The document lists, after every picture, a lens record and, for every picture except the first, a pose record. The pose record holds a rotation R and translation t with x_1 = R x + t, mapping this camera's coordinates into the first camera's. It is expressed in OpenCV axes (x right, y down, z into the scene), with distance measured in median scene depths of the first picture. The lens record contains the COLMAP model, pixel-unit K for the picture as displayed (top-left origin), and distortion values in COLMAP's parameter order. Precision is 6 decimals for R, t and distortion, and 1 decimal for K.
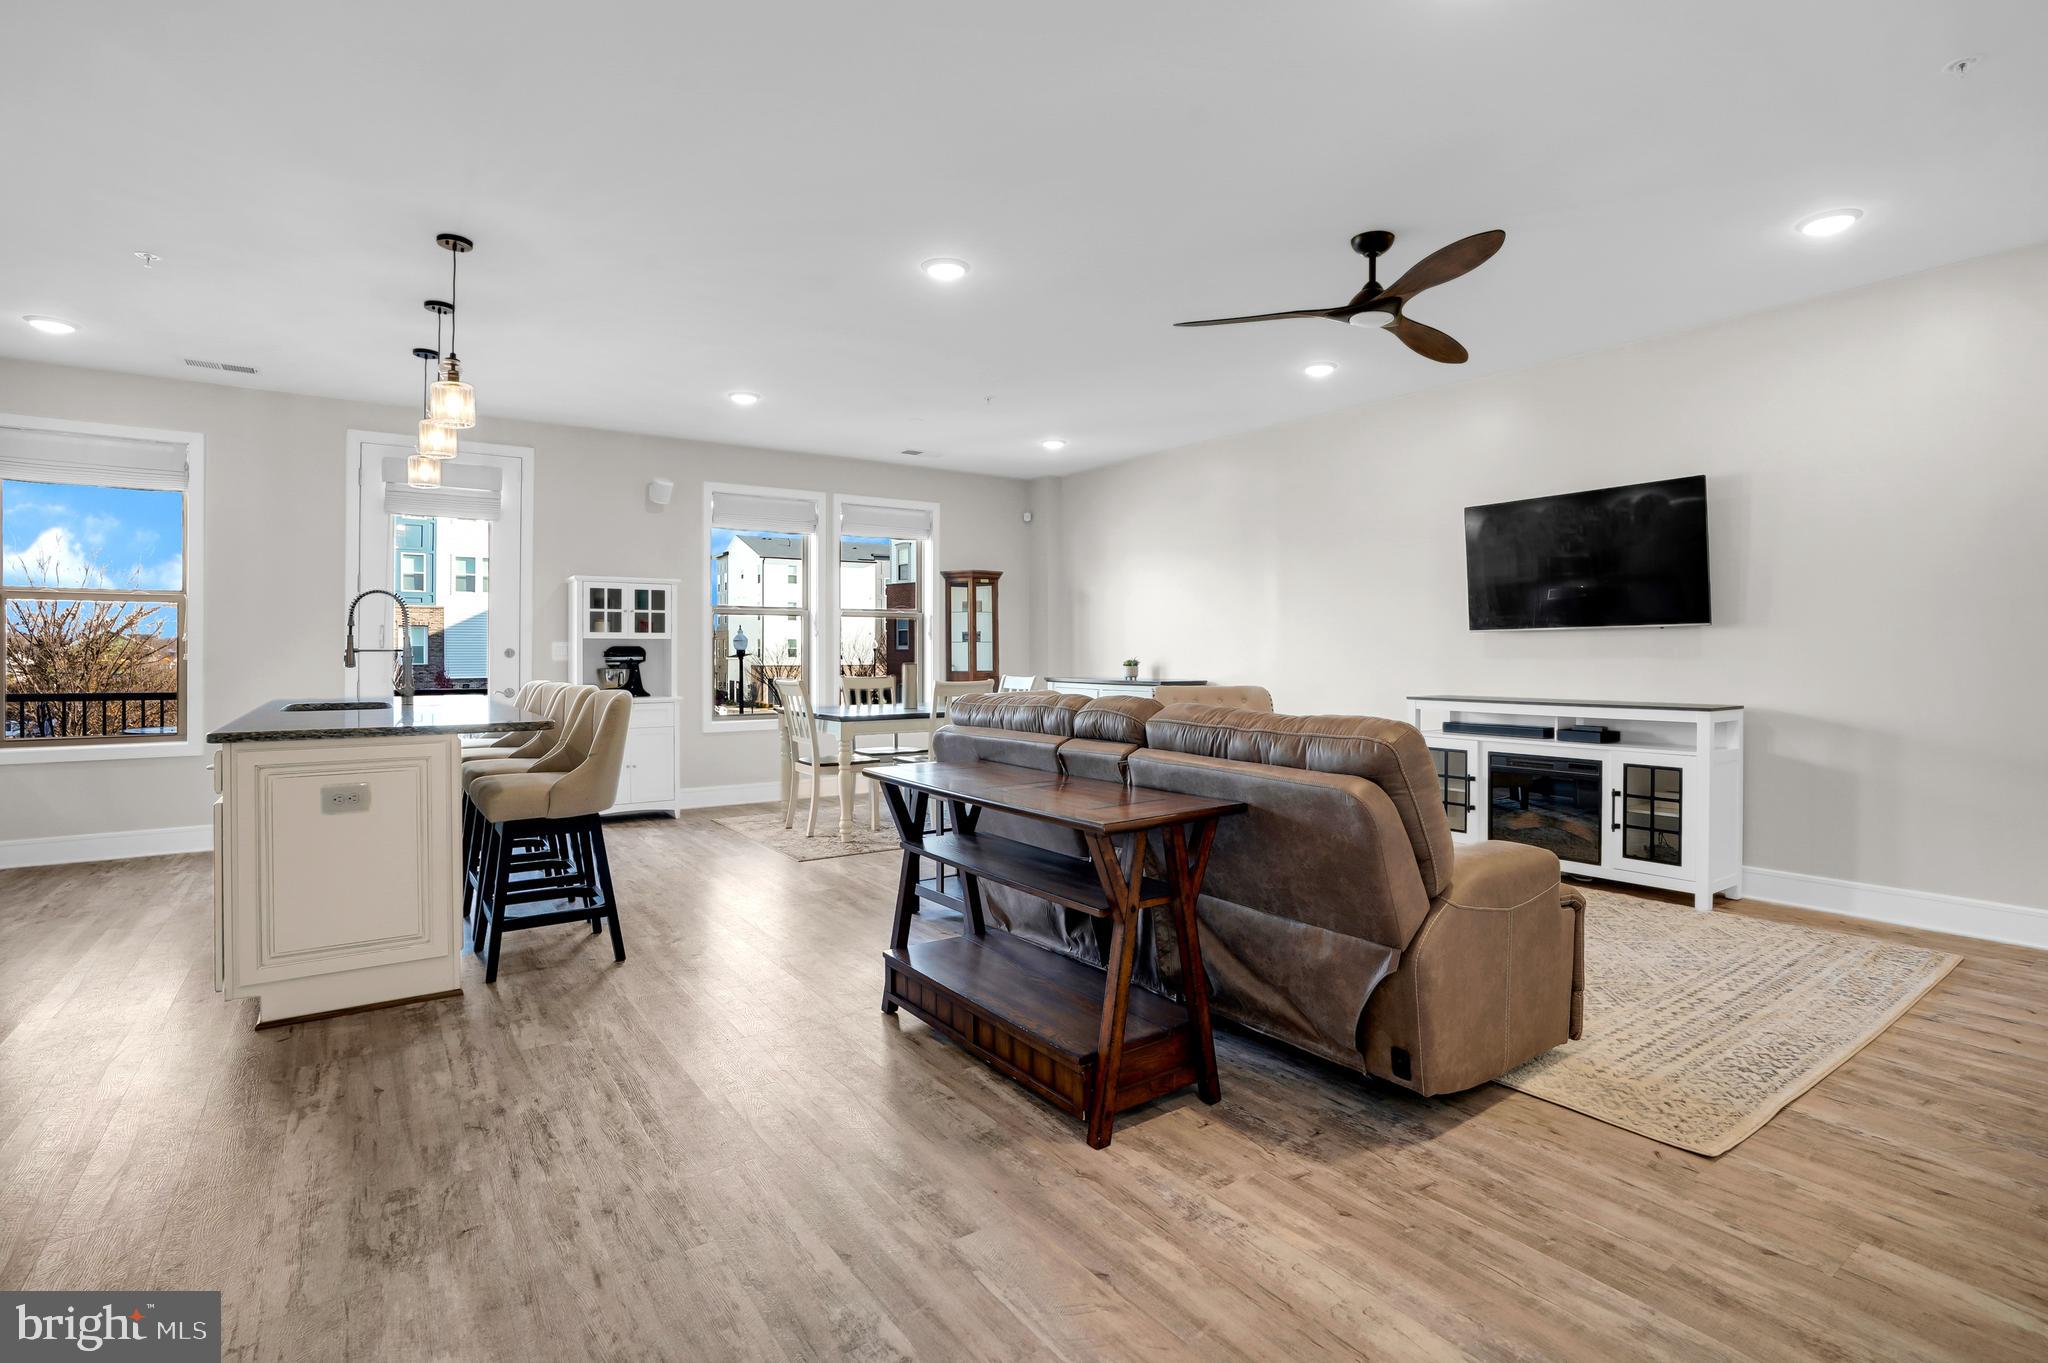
lens RADIAL K [[985.5, 0, 1053.9], [0, 985.5, 648.5], [0, 0, 1]] dist [-0.058978, 0.022248]
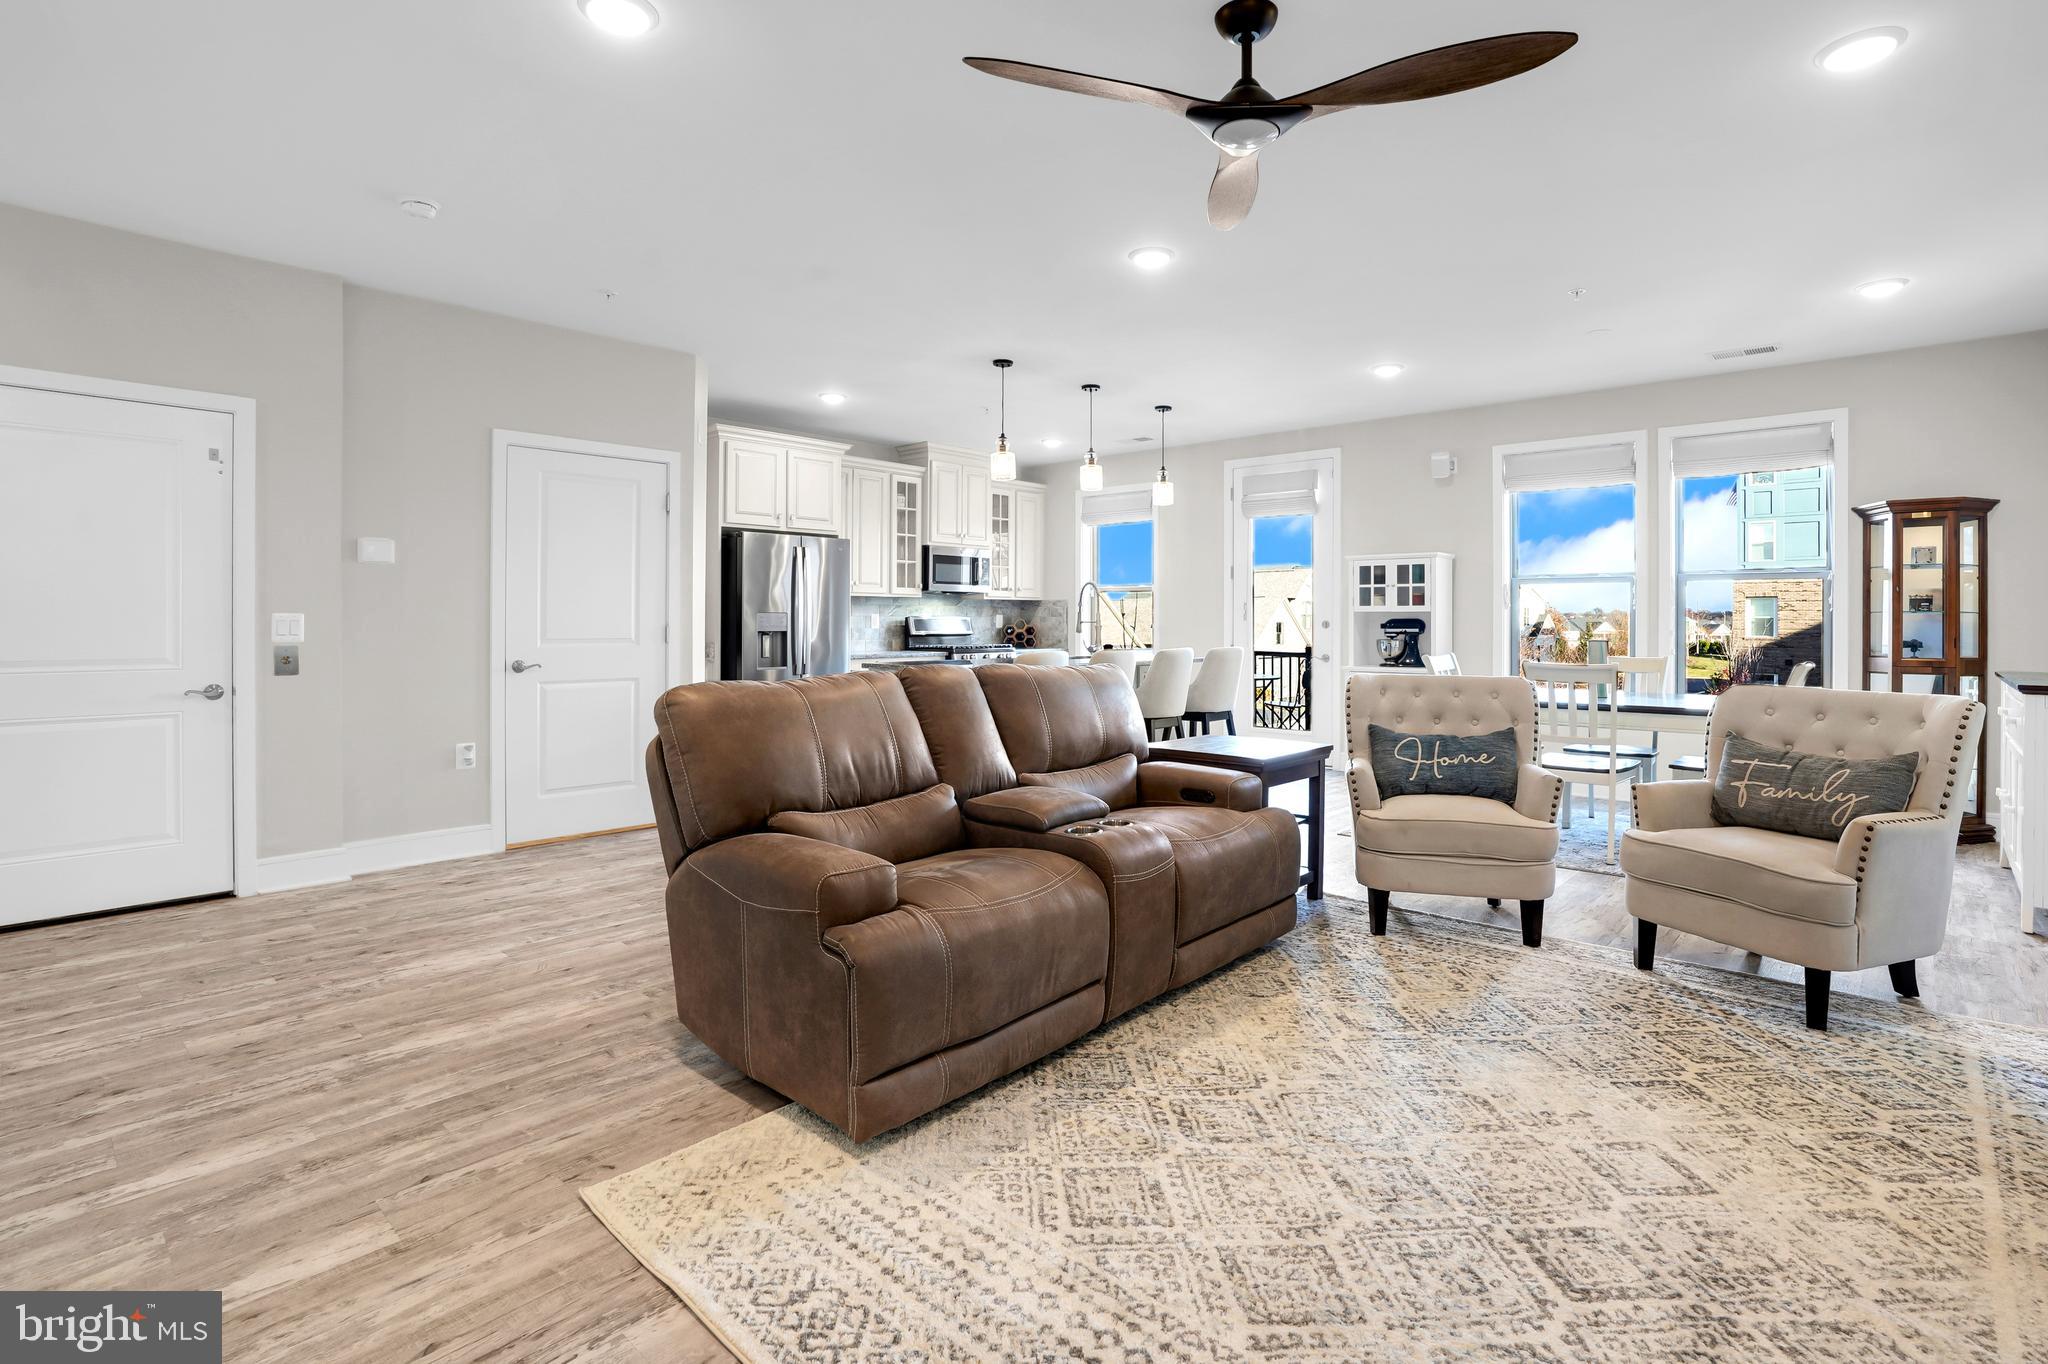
lens RADIAL K [[991.4, 0, 1024.6], [0, 991.4, 624.5], [0, 0, 1]] dist [-0.065956, 0.021948]
pose [[0.190342, 0.003881, -0.981710, 0.689058], [0.000644, 0.999991, 0.004078, -0.001015], [0.981718, -0.001409, 0.190338, 0.516492]]
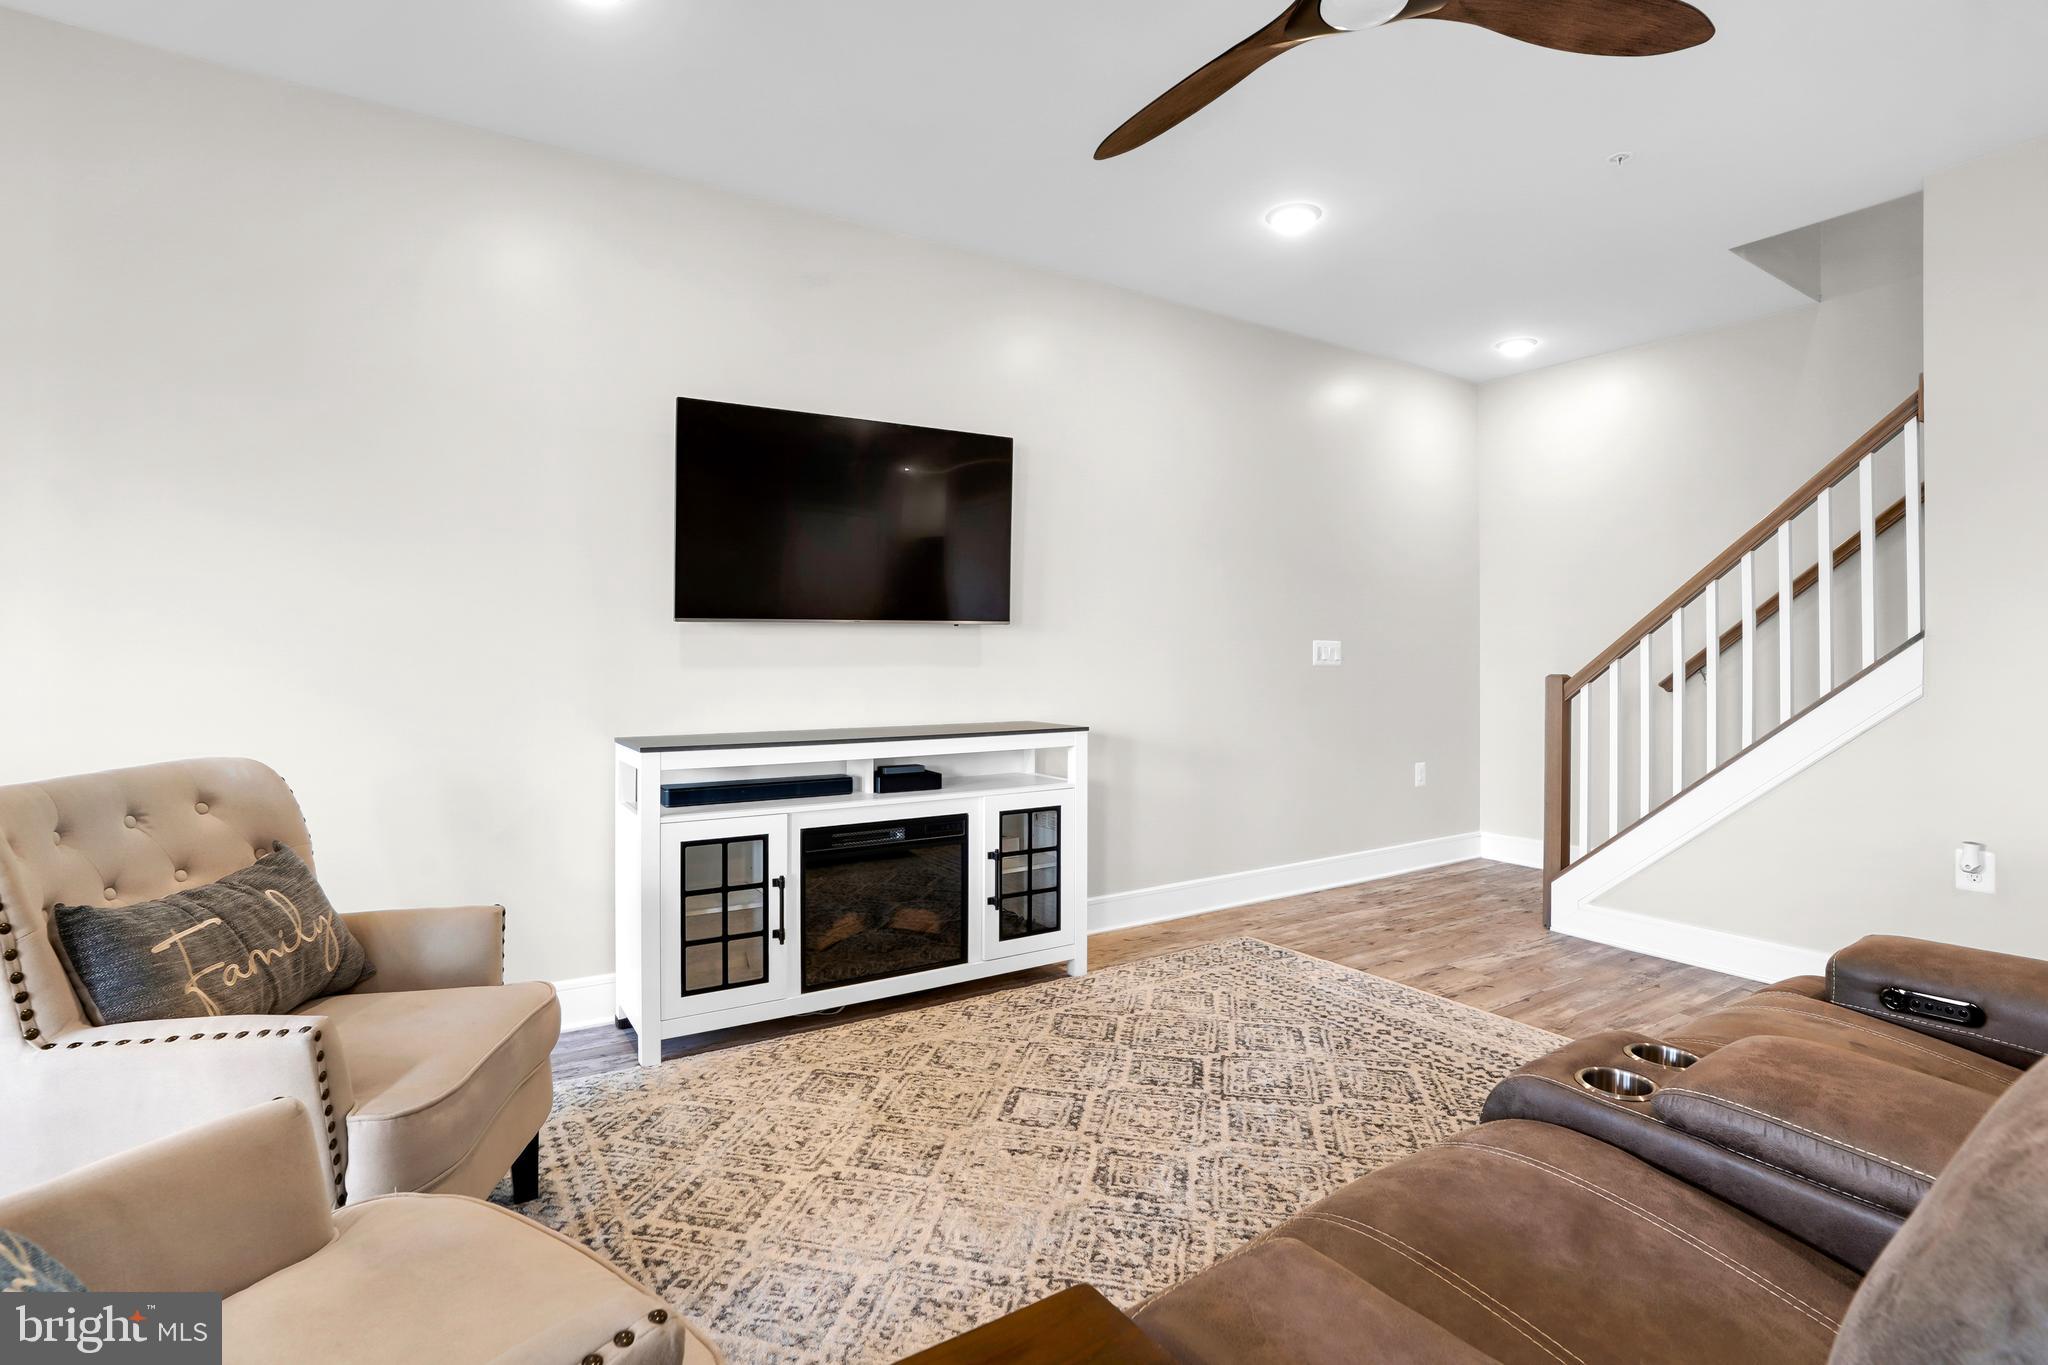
lens RADIAL K [[984.3, 0, 1025.1], [0, 984.3, 652.7], [0, 0, 1]] dist [-0.040850, 0.000037]
pose [[0.057490, 0.001515, 0.998345, -0.127423], [-0.006935, 0.999975, -0.001118, 0.000239], [-0.998322, -0.006859, 0.057499, 0.820866]]
